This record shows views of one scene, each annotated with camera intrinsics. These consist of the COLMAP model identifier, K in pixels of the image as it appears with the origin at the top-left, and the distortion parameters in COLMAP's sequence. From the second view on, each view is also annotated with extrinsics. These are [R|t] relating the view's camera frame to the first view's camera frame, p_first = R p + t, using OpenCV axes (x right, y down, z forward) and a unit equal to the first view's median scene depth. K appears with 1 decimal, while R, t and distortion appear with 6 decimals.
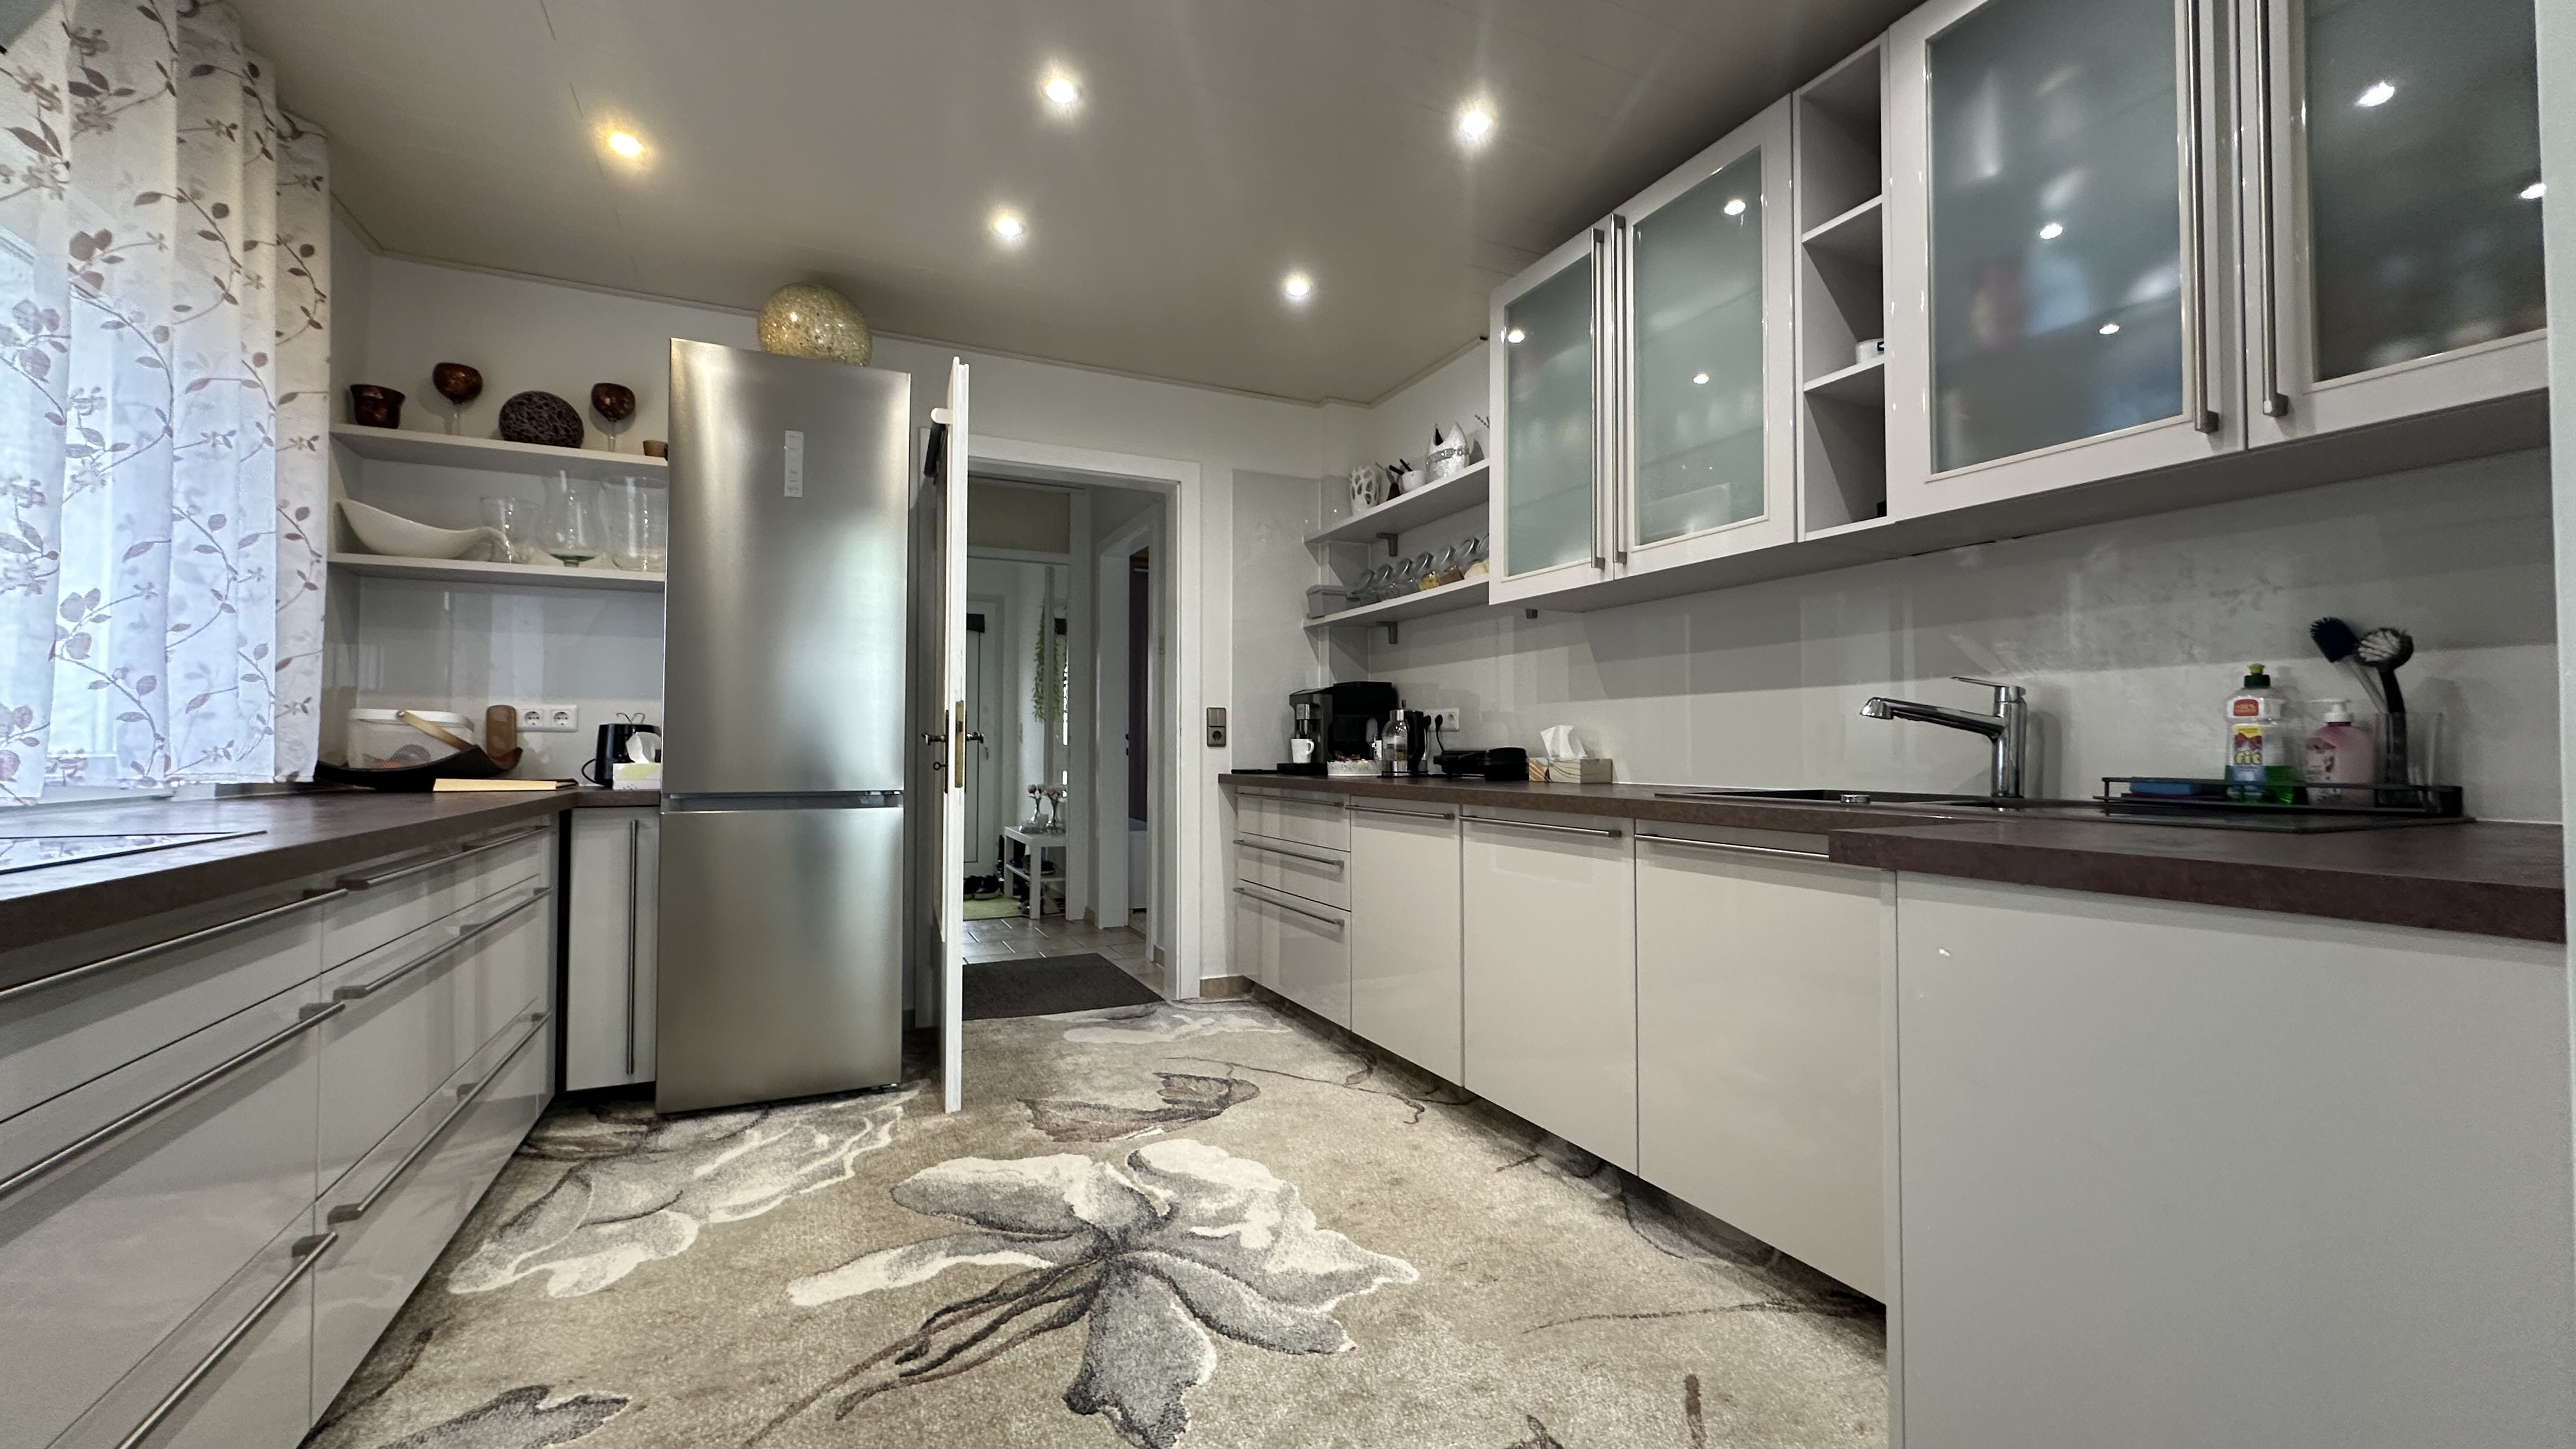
lens RADIAL K [[1030.3, 0, 1289.8], [0, 1030.3, 723.0], [0, 0, 1]] dist [-0.002873, 0.000369]
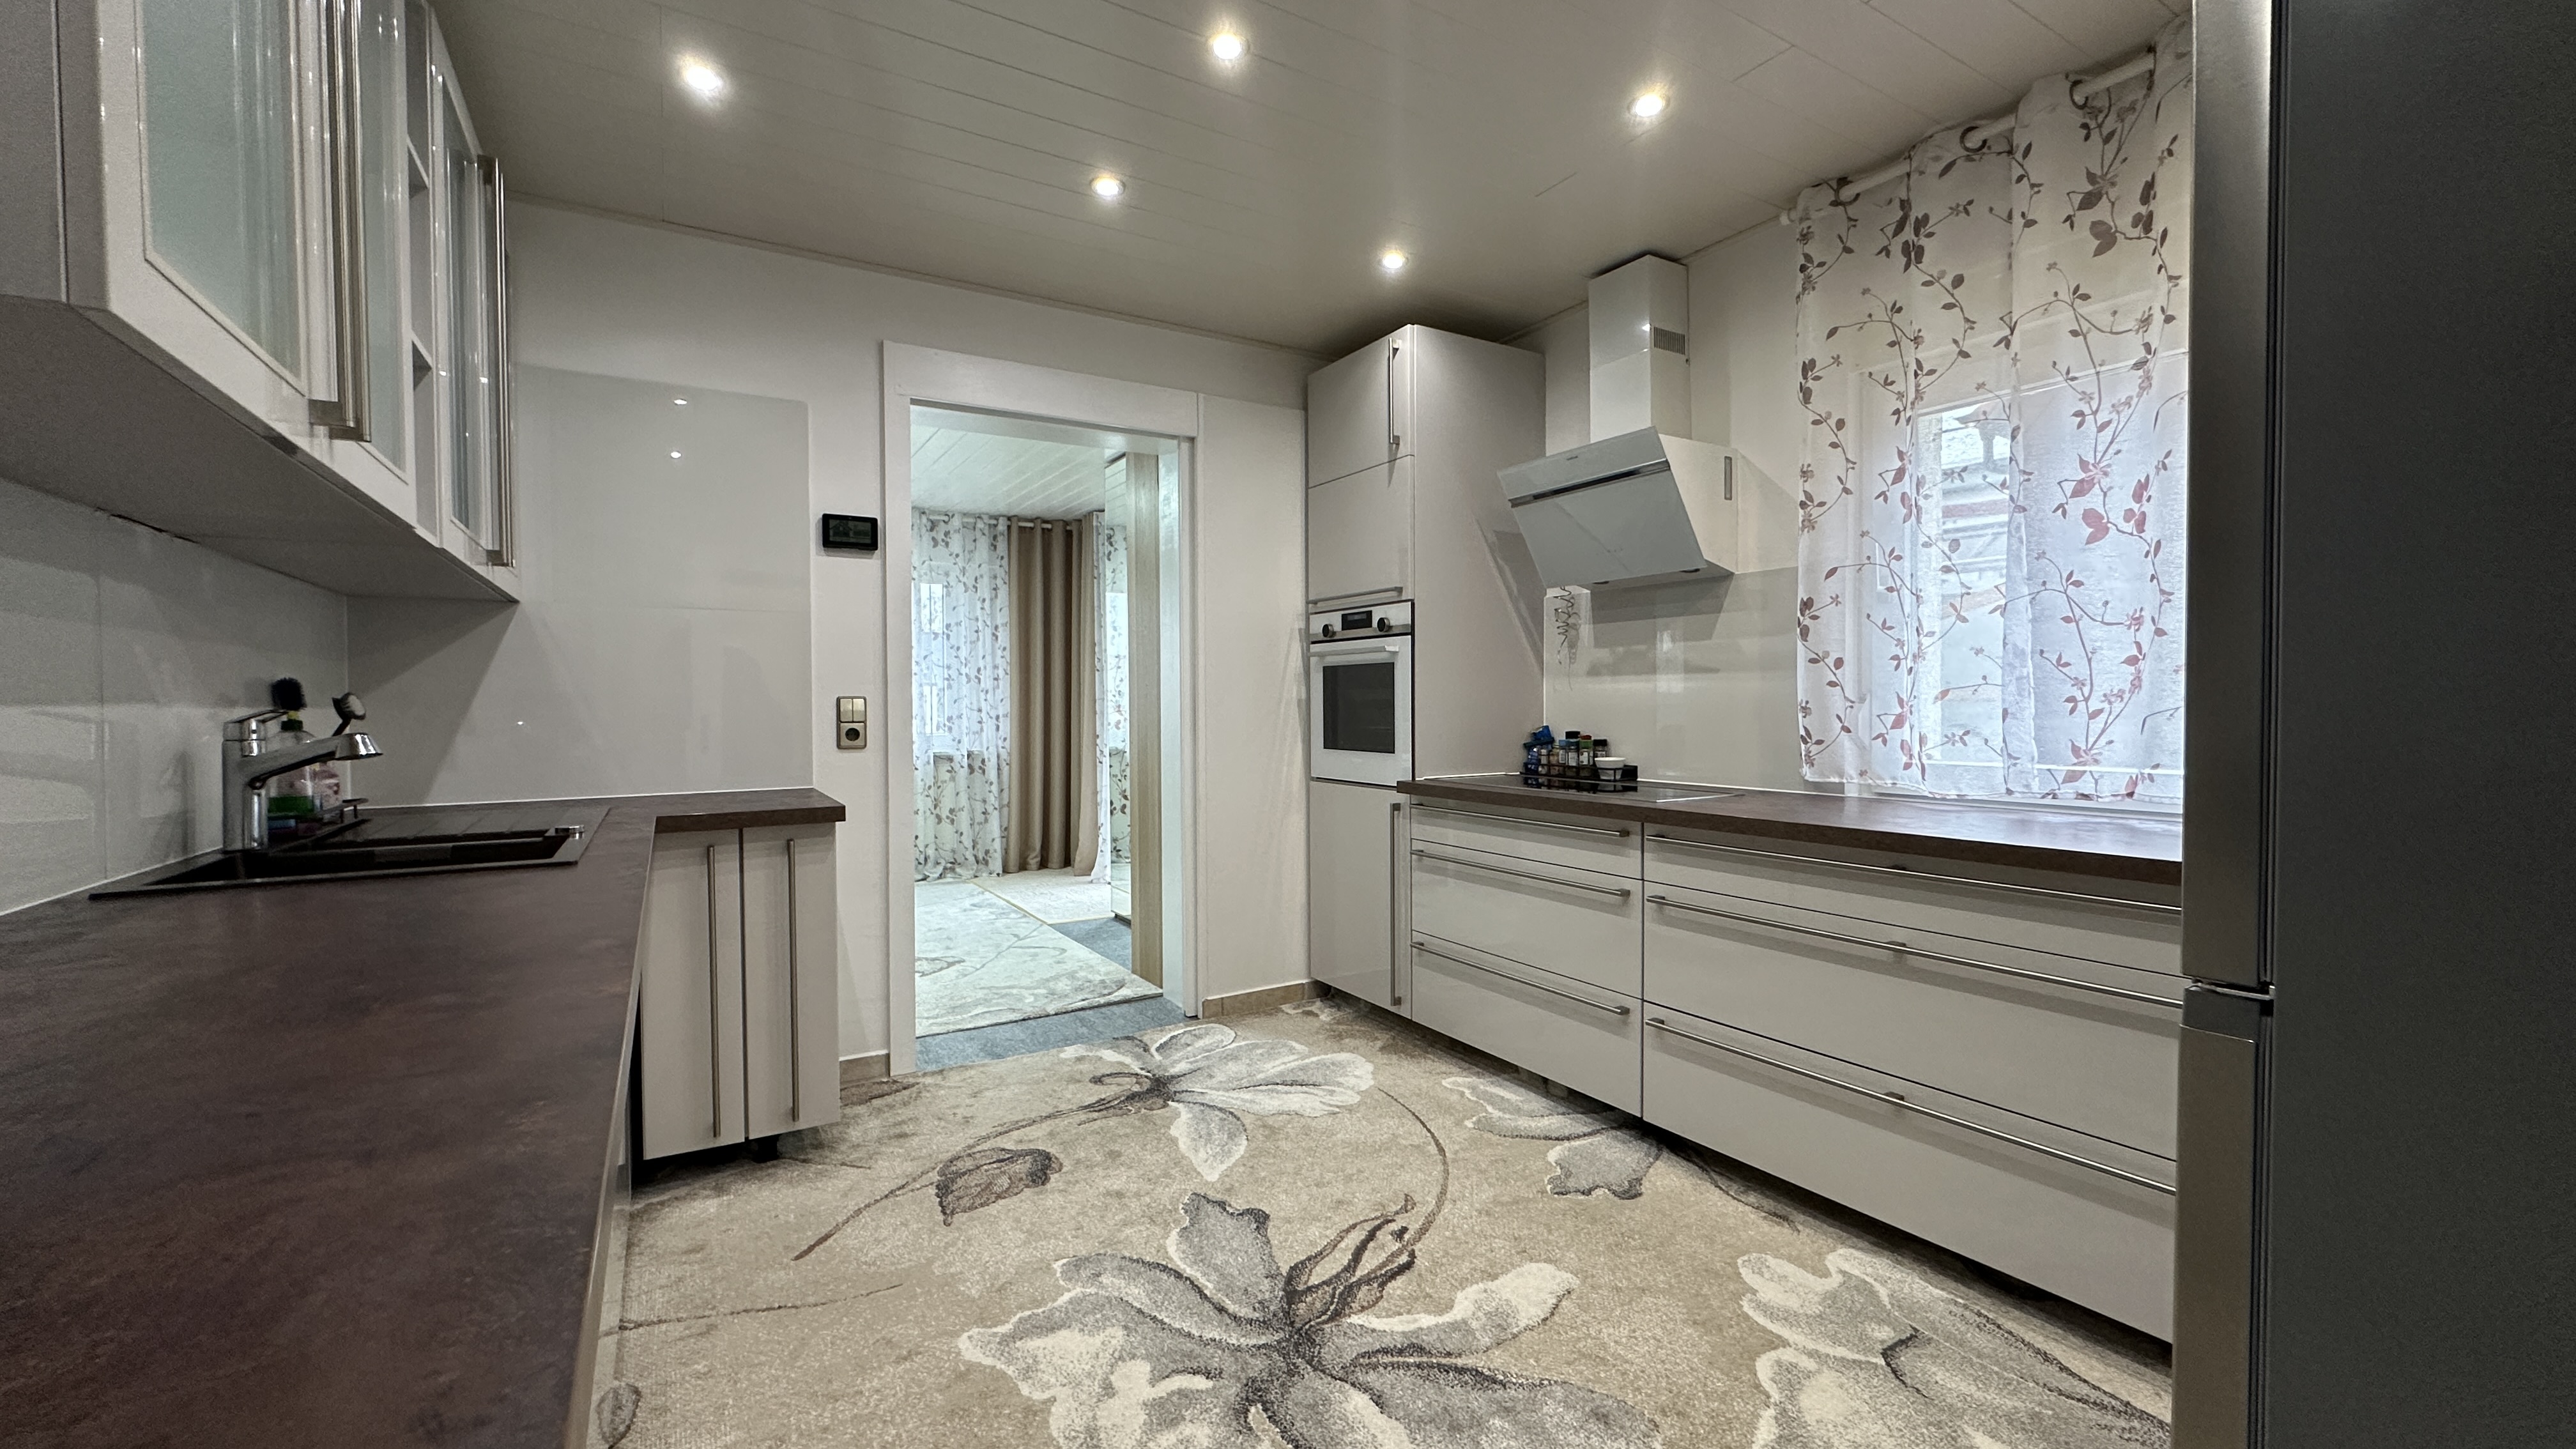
lens RADIAL K [[1030.3, 0, 1290.1], [0, 1030.3, 726.5], [0, 0, 1]] dist [-0.002873, 0.000369]
pose [[-0.995067, 0.007709, -0.098903, -0.066843], [0.007939, 0.999967, -0.001930, -0.019058], [0.098884, -0.002706, -0.995095, 1.503492]]
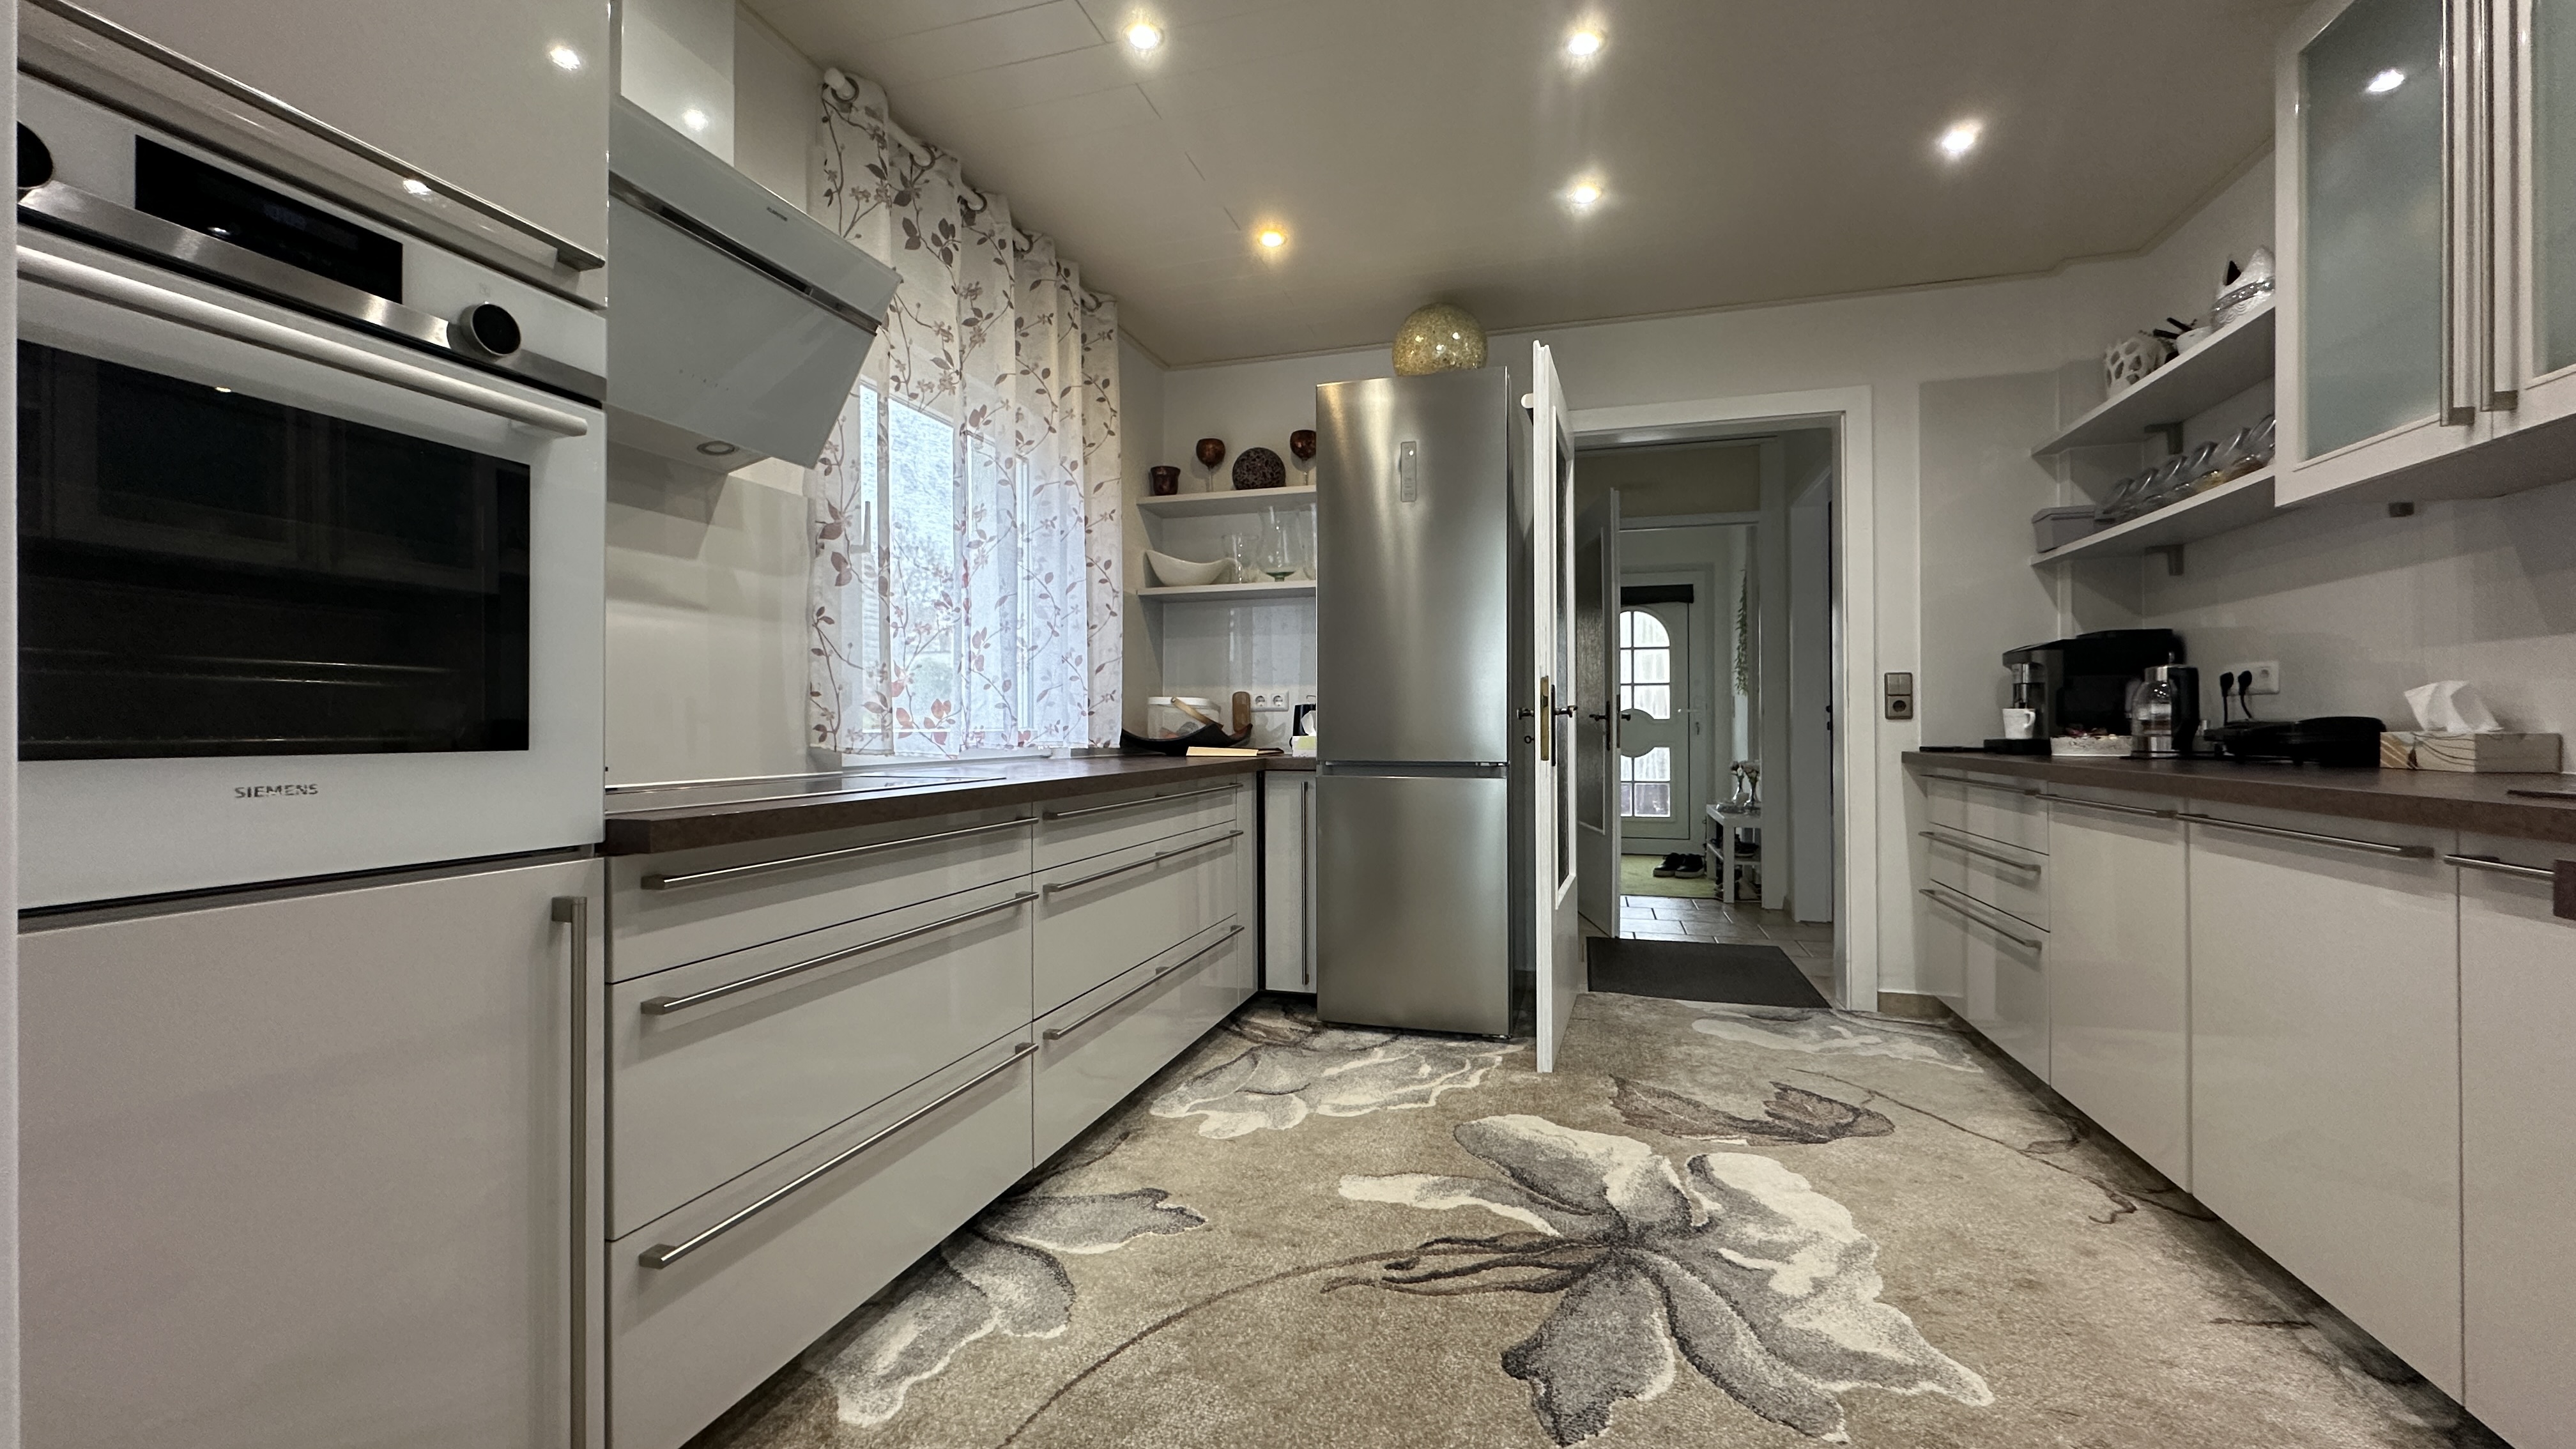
lens RADIAL K [[1030.3, 0, 1281.8], [0, 1030.3, 722.0], [0, 0, 1]] dist [-0.002873, 0.000369]
pose [[0.743467, -0.006288, -0.668743, 0.188671], [0.021532, 0.999662, 0.014539, 0.003871], [0.668426, -0.025208, 0.743352, 0.064987]]
